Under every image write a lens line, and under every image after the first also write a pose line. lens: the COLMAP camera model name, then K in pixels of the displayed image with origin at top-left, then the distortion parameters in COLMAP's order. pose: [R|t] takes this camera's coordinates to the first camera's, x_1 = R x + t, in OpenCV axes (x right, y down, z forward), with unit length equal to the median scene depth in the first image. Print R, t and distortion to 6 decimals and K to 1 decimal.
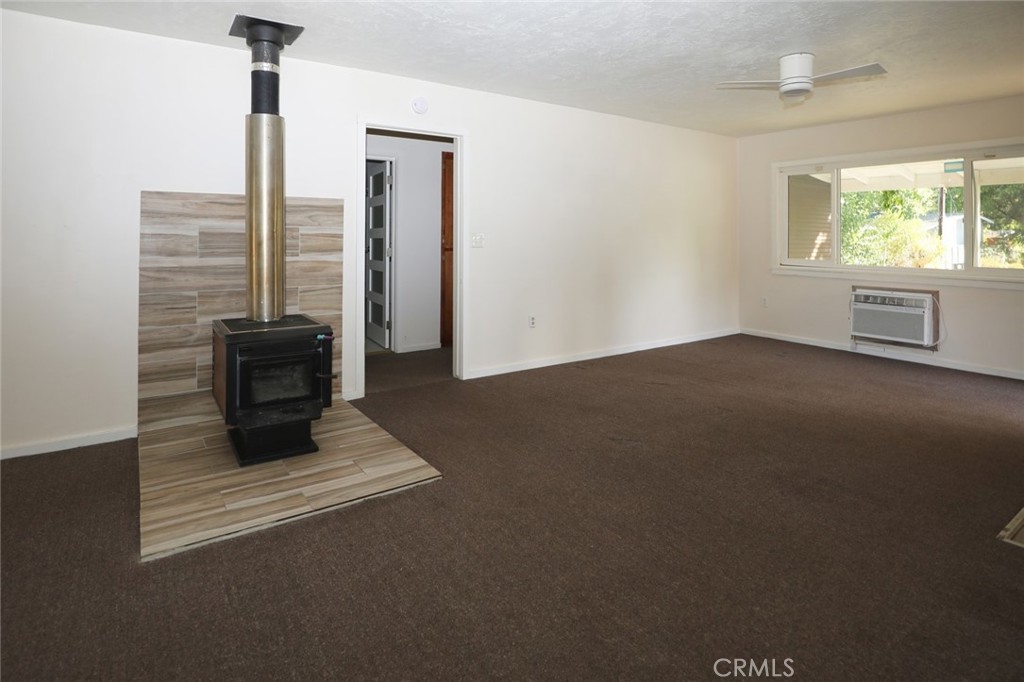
lens RADIAL K [[497.6, 0, 544.1], [0, 497.6, 336.8], [0, 0, 1]] dist [-0.021041, 0.000148]
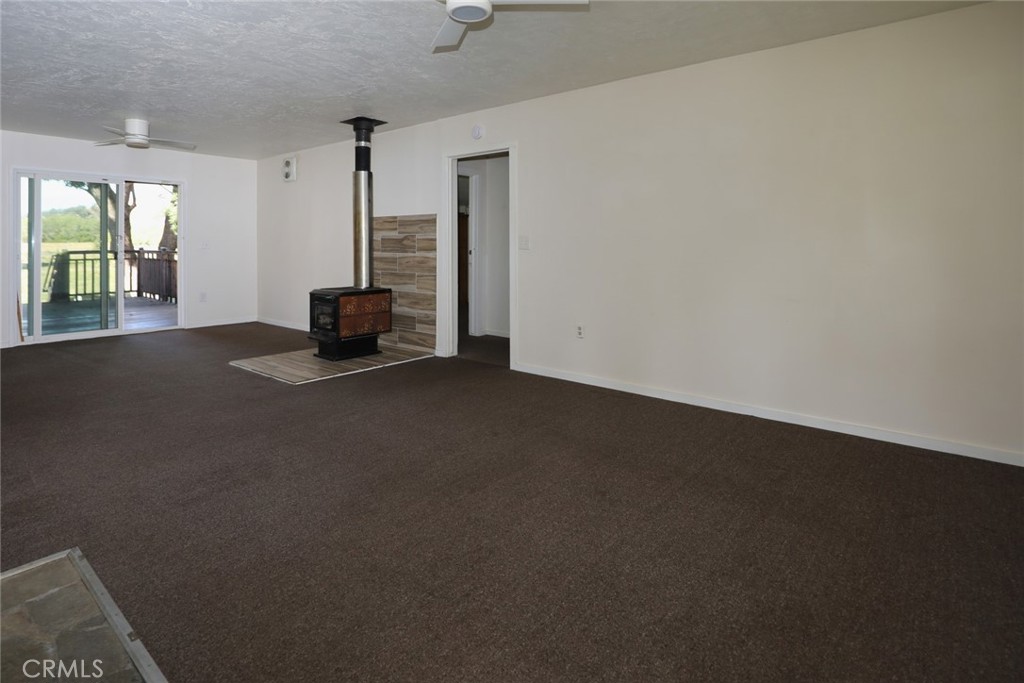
lens RADIAL K [[512.9, 0, 509.1], [0, 512.9, 338.3], [0, 0, 1]] dist [-0.027316, 0.000416]
pose [[0.298280, 0.155719, -0.941690, 1.112070], [-0.197023, 0.975399, 0.098886, -0.115607], [0.933922, 0.156039, 0.321622, 0.777340]]
